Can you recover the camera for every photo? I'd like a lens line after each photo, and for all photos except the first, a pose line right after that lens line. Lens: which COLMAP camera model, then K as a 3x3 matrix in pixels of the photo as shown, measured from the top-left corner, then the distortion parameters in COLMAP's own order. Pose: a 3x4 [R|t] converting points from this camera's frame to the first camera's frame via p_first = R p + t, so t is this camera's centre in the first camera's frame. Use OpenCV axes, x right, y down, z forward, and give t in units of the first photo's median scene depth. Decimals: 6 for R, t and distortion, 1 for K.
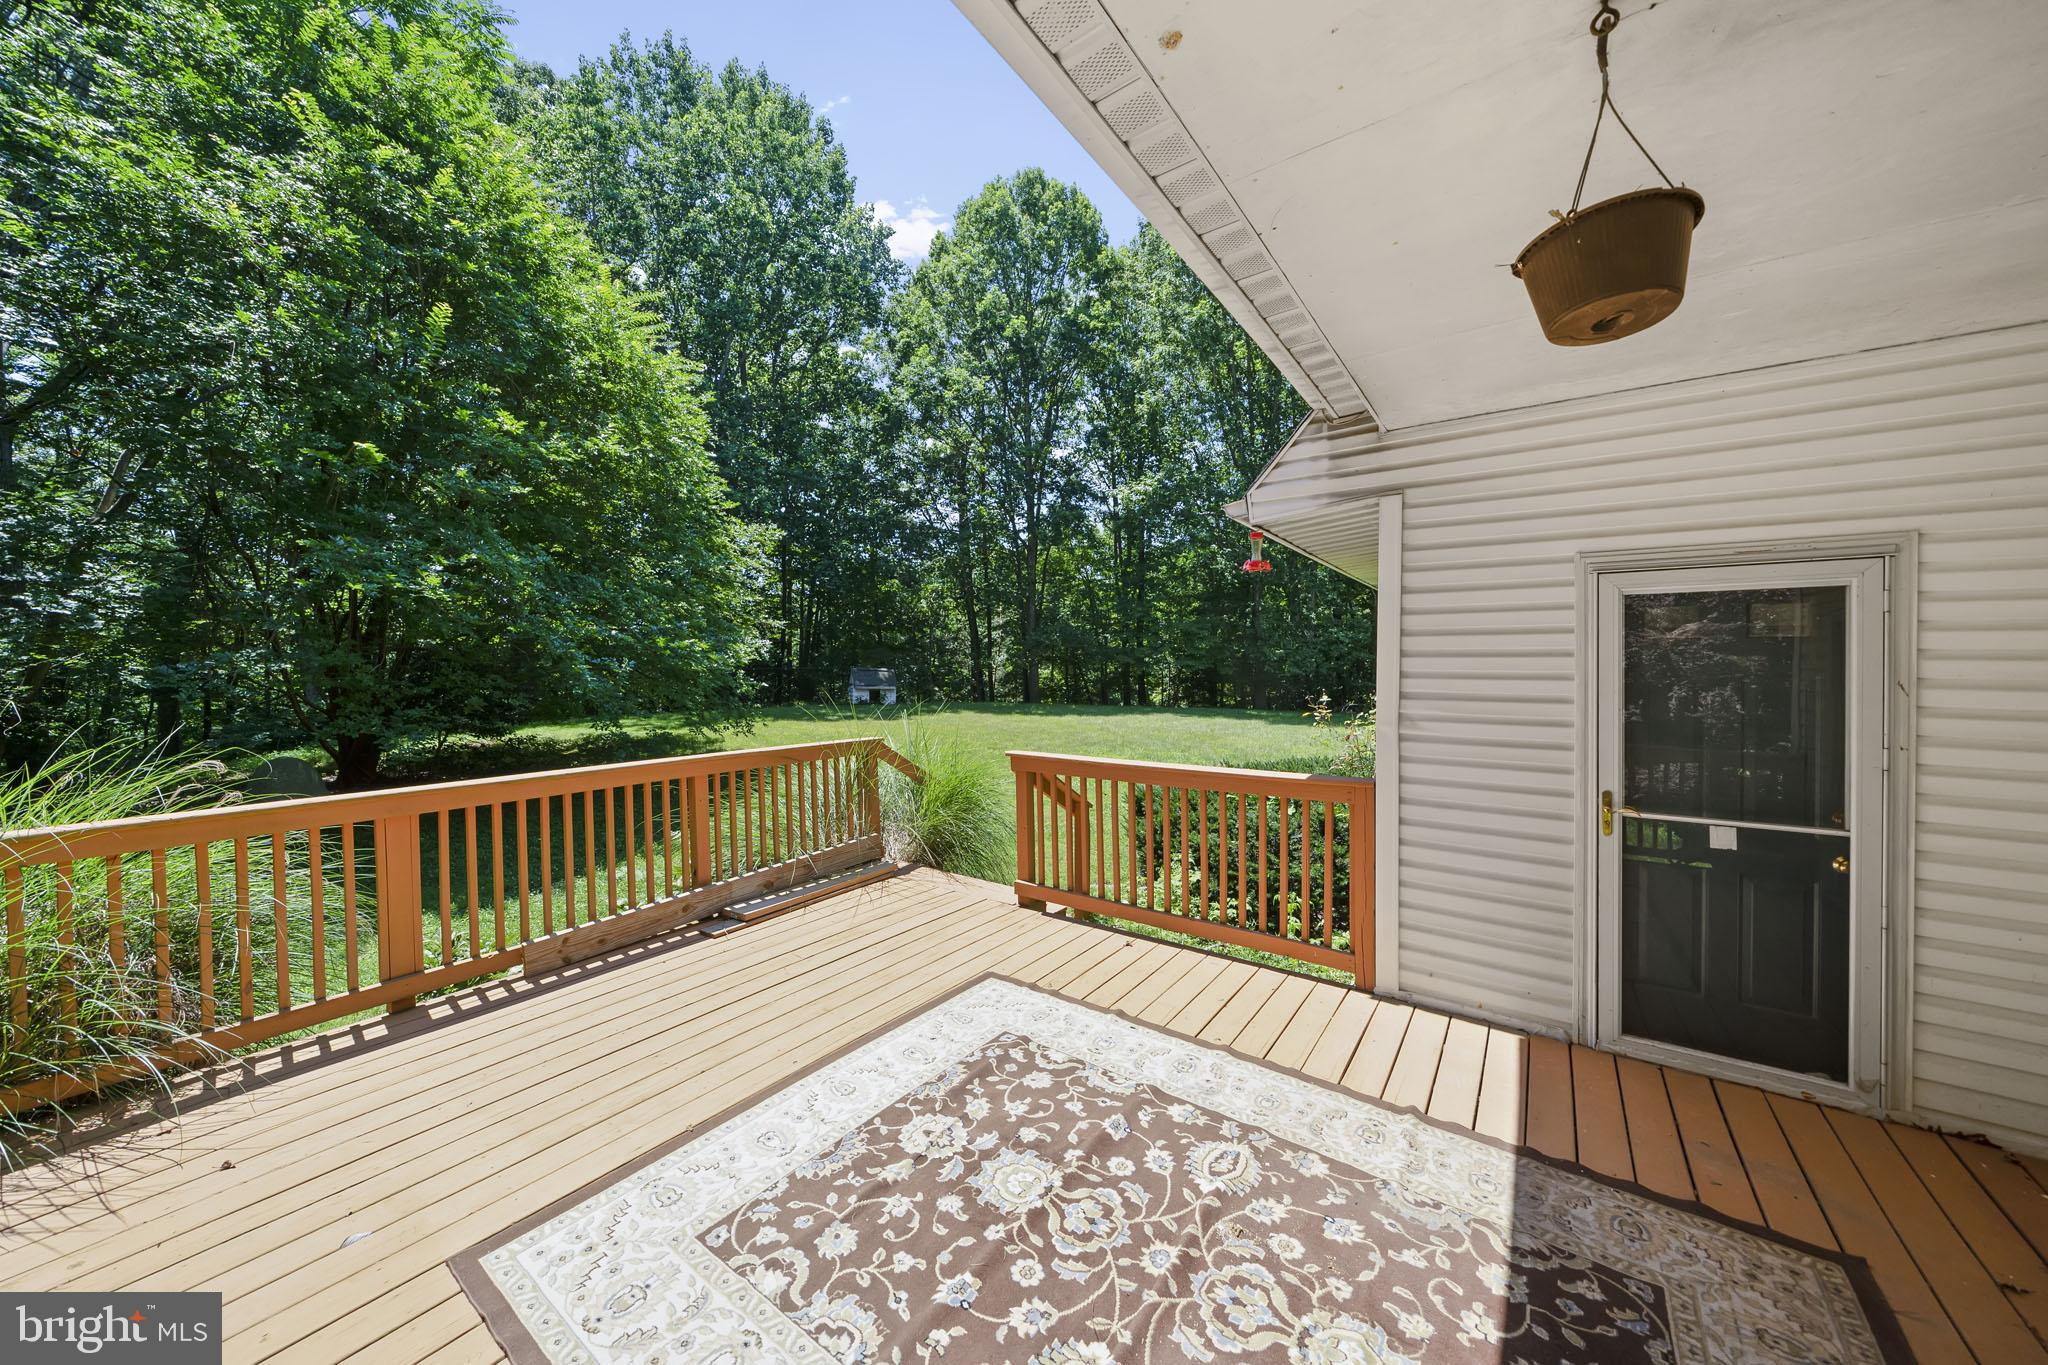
lens RADIAL K [[698.6, 0, 1024.0], [0, 698.6, 682.5], [0, 0, 1]] dist [-0.001279, -0.000147]
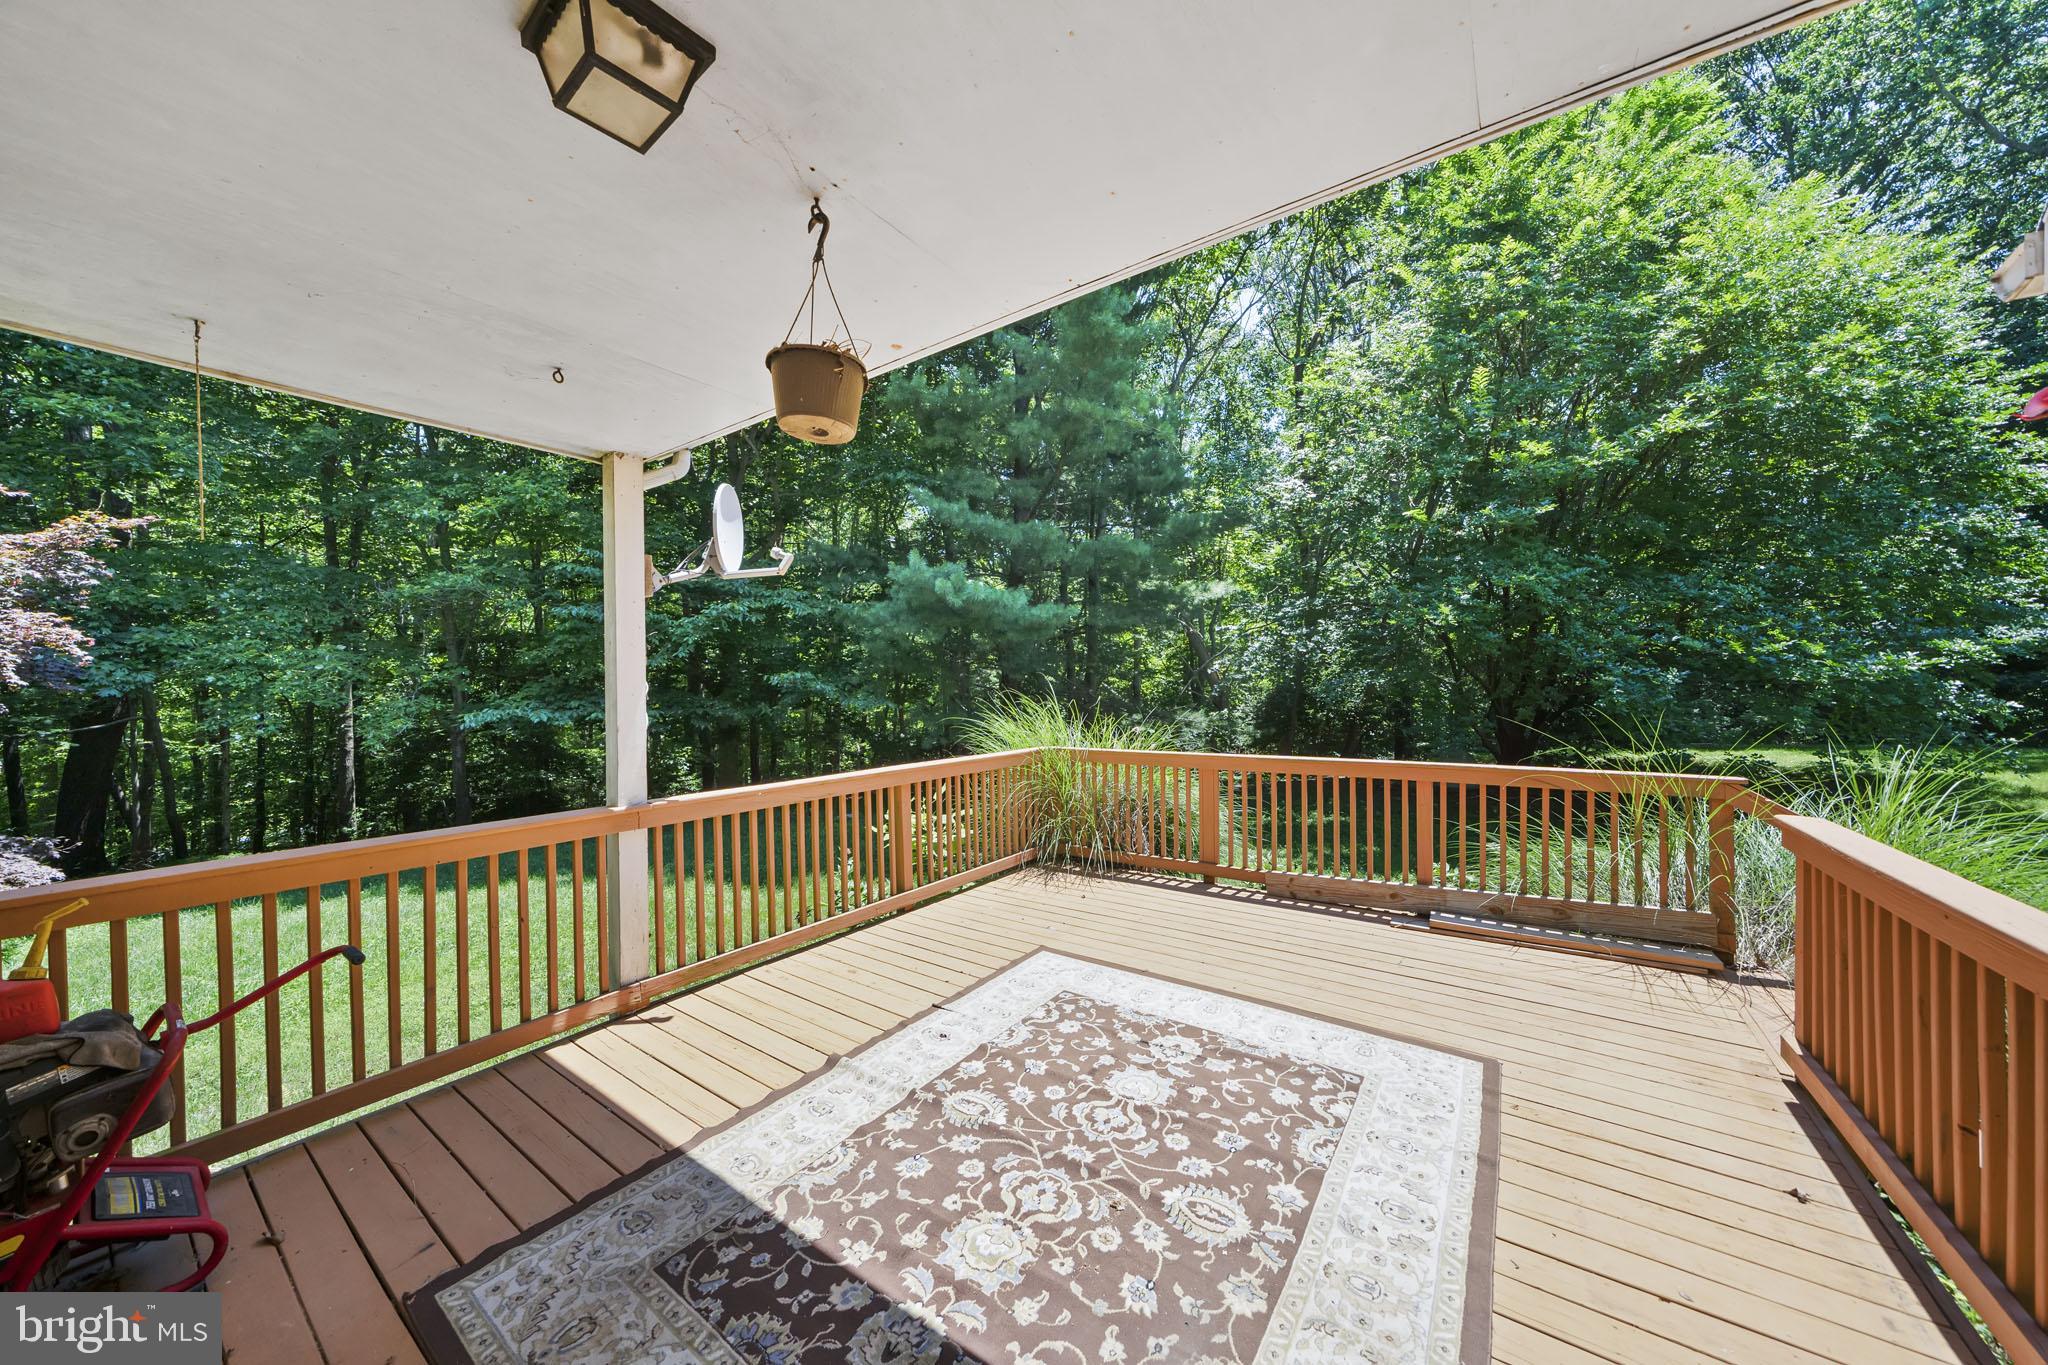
lens RADIAL K [[698.6, 0, 1024.0], [0, 698.6, 682.5], [0, 0, 1]] dist [-0.001279, -0.000147]
pose [[0.035539, -0.007278, -0.999342, 0.974148], [-0.012170, 0.999896, -0.007715, -0.004946], [0.999294, 0.012437, 0.035446, 0.573878]]
